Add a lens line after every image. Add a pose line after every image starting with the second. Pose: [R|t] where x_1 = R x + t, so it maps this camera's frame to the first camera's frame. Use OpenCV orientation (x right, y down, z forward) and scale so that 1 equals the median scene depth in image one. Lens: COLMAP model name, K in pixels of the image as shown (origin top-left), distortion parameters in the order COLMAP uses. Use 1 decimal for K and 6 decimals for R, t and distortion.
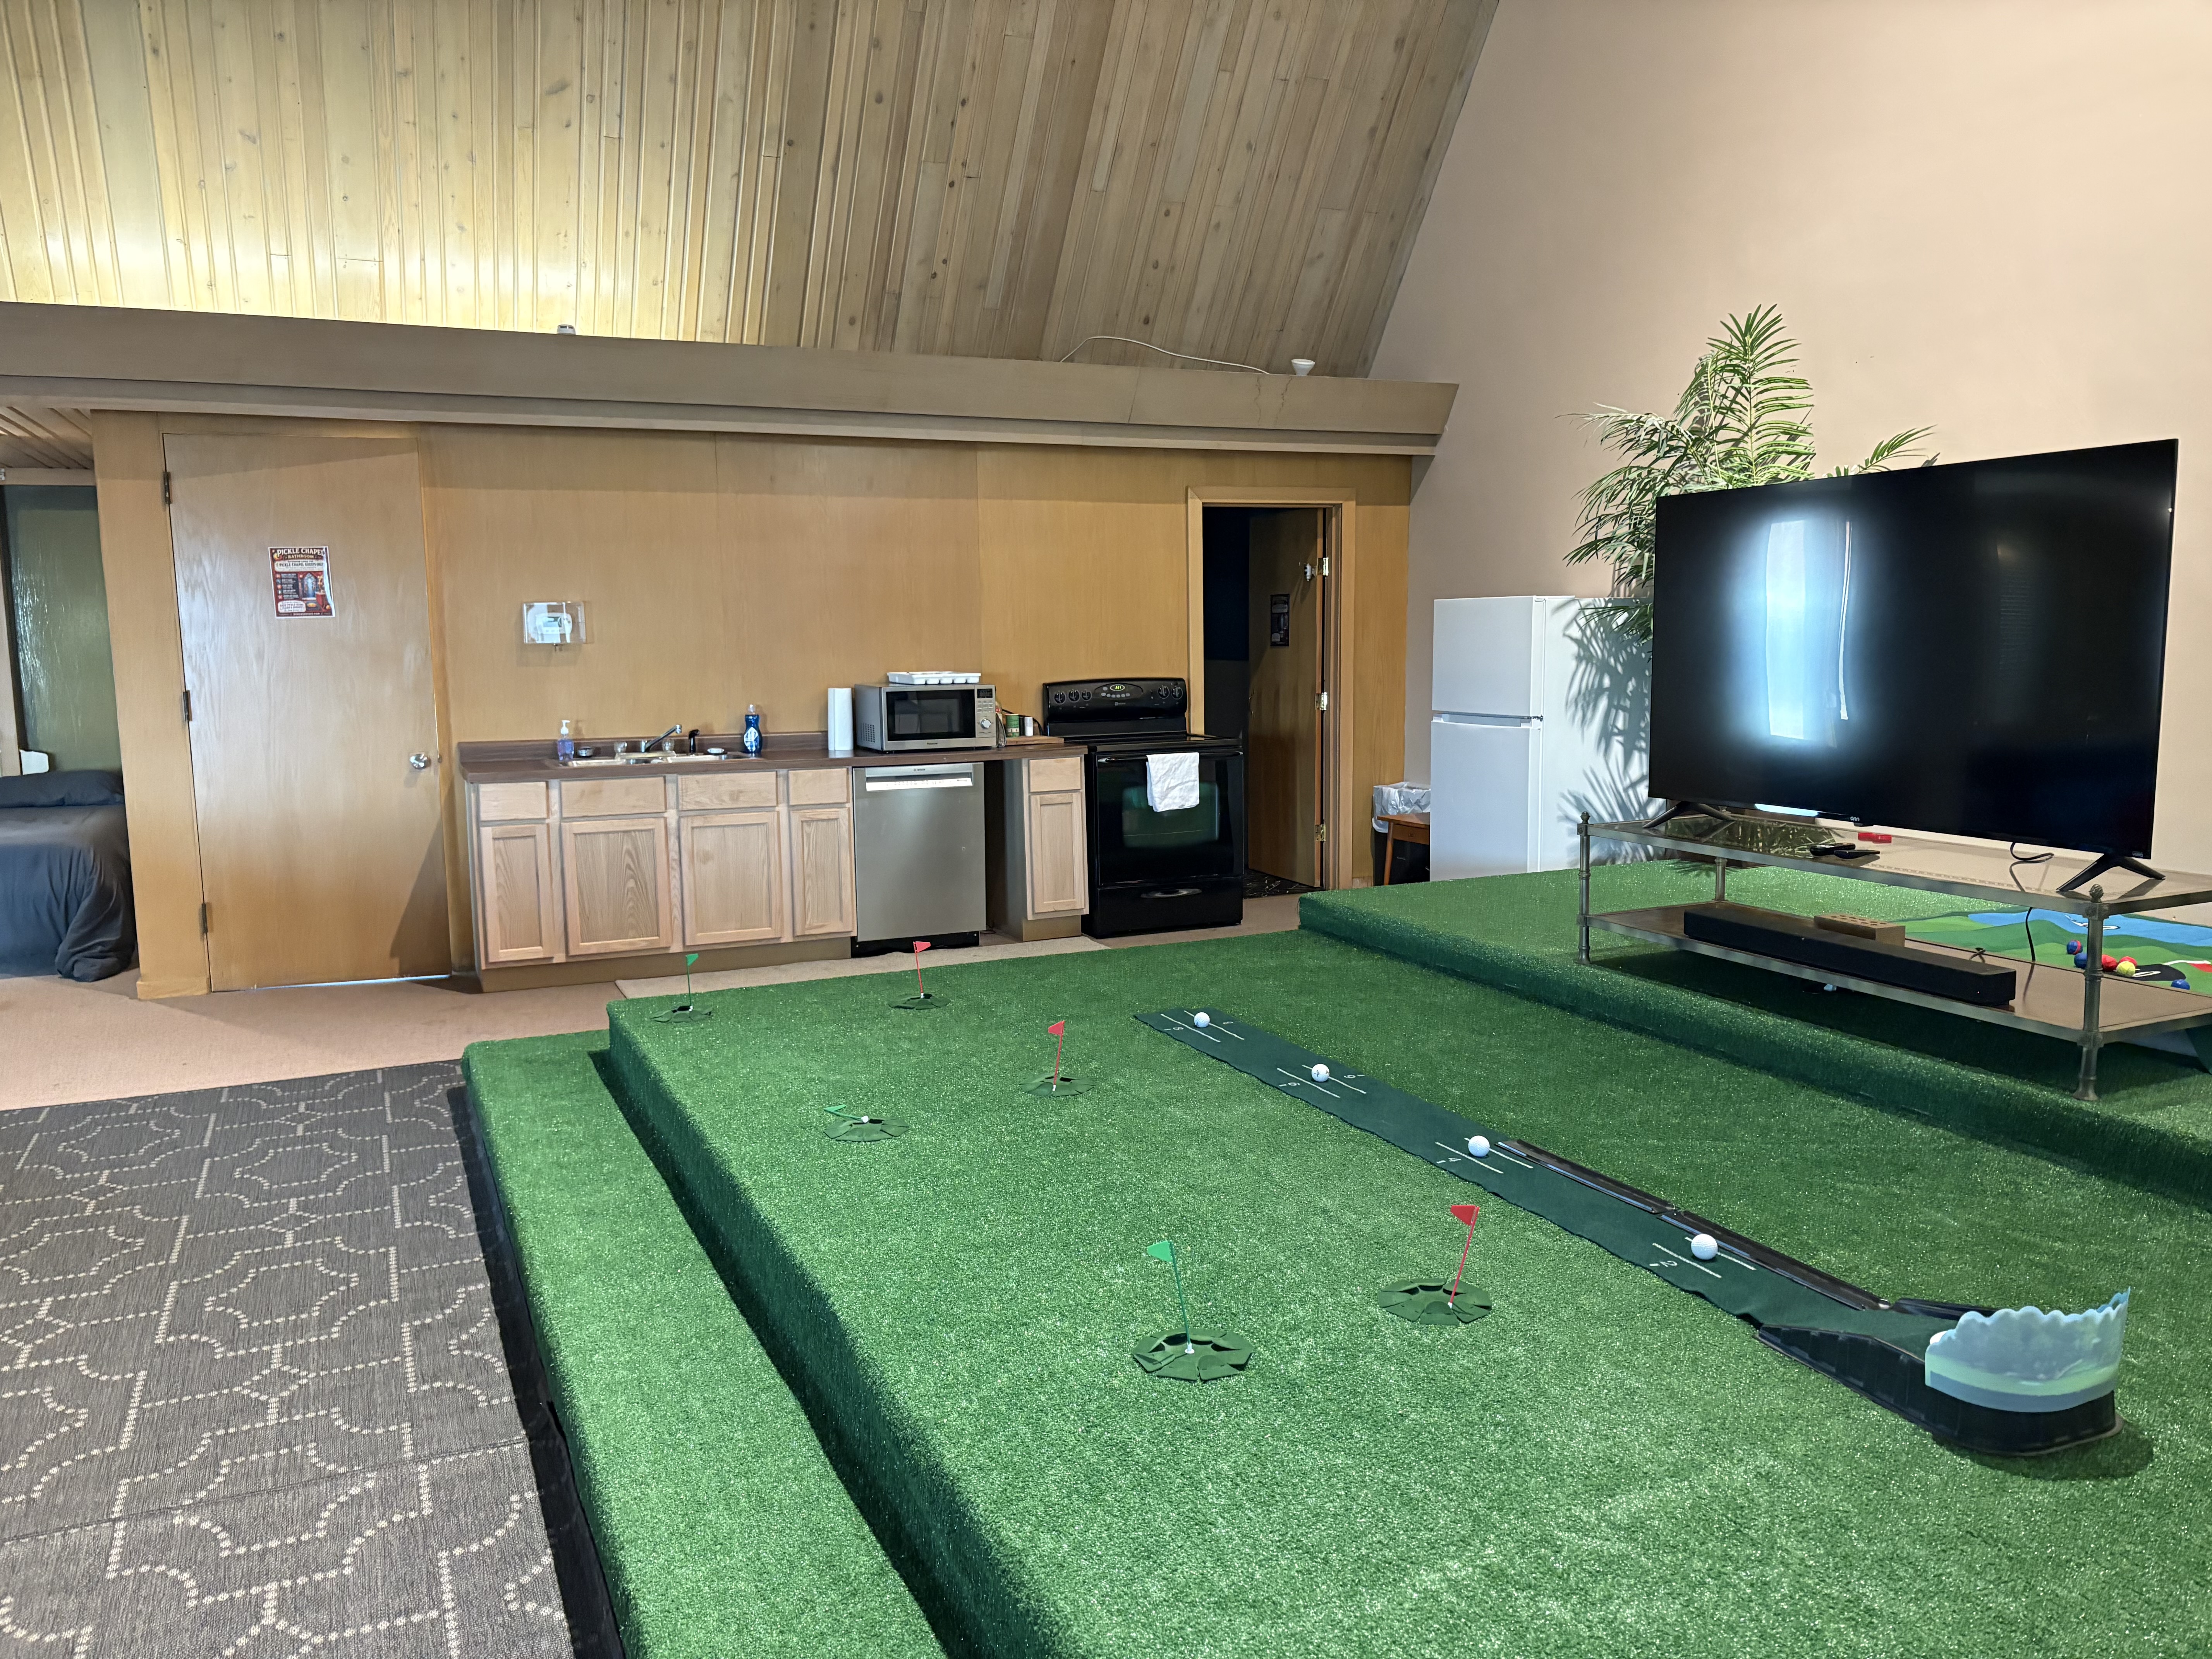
lens RADIAL K [[1667.4, 0, 1111.0], [0, 1667.4, 827.9], [0, 0, 1]] dist [0.043500, -0.048237]
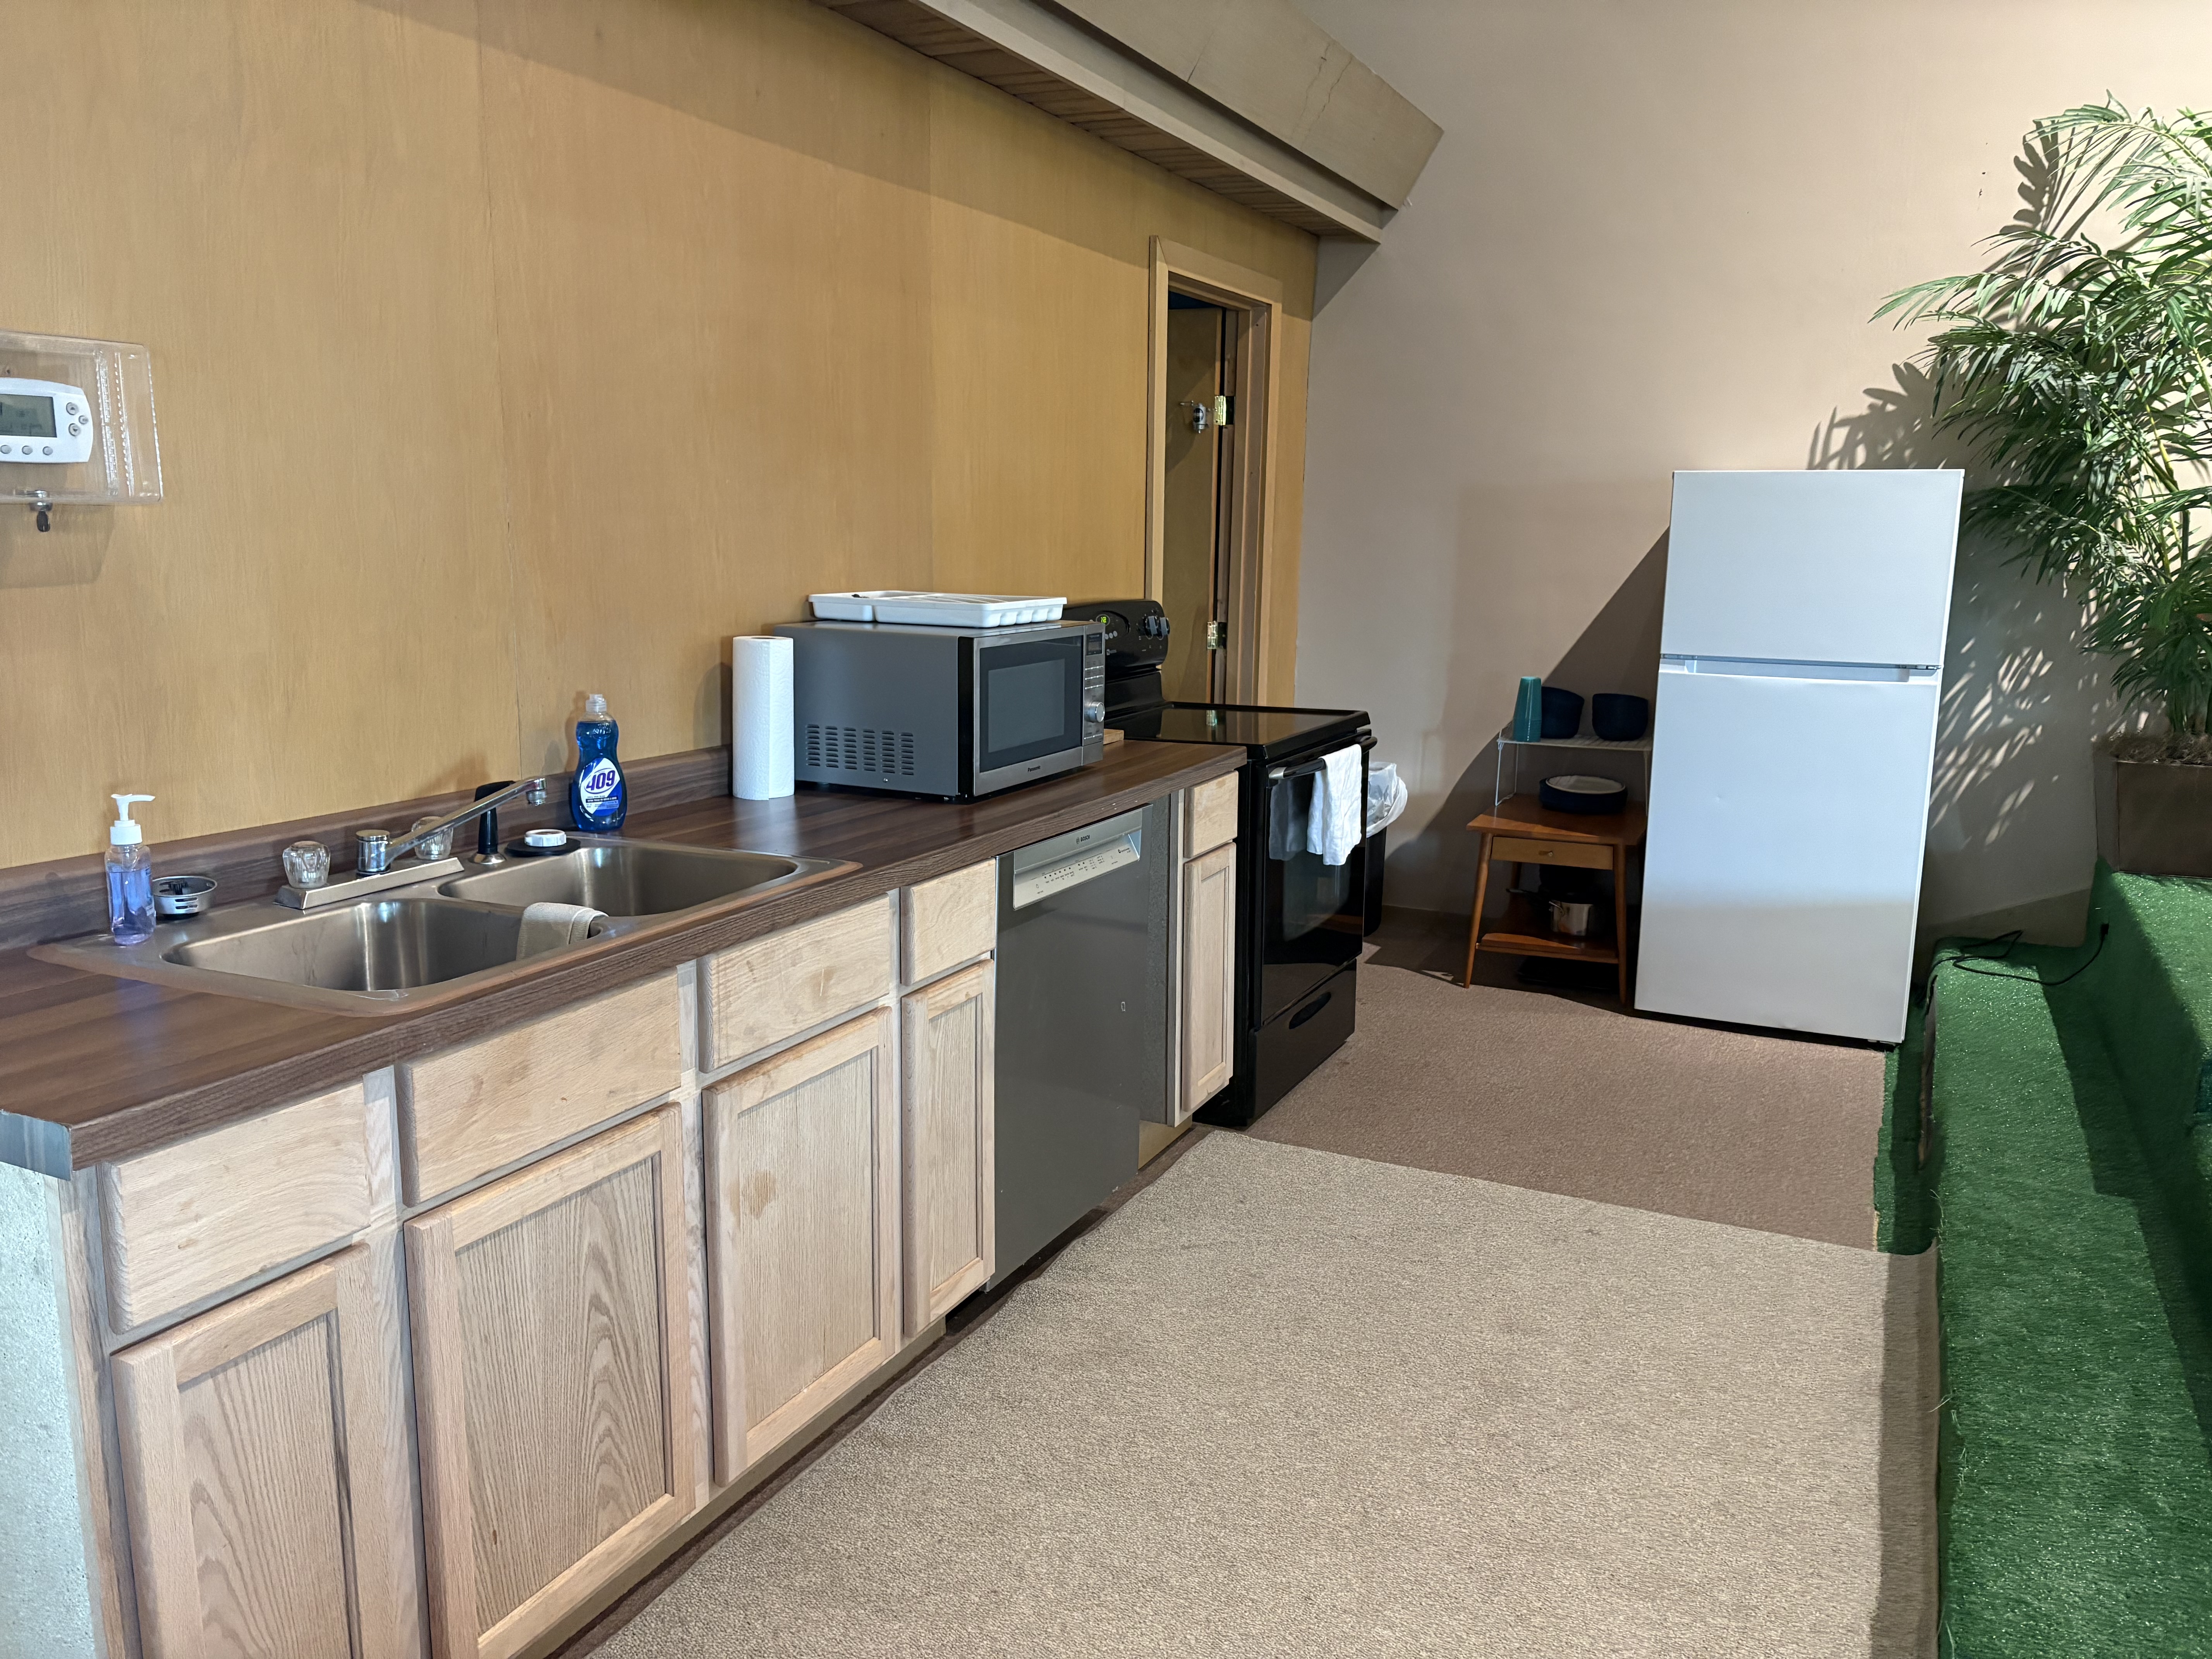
lens RADIAL K [[1667.4, 0, 1103.6], [0, 1667.4, 839.7], [0, 0, 1]] dist [0.043500, -0.048237]
pose [[0.765601, -0.098488, 0.635732, -0.376257], [0.057747, 0.994743, 0.084563, -0.070073], [-0.640719, -0.028030, 0.767264, 0.695893]]
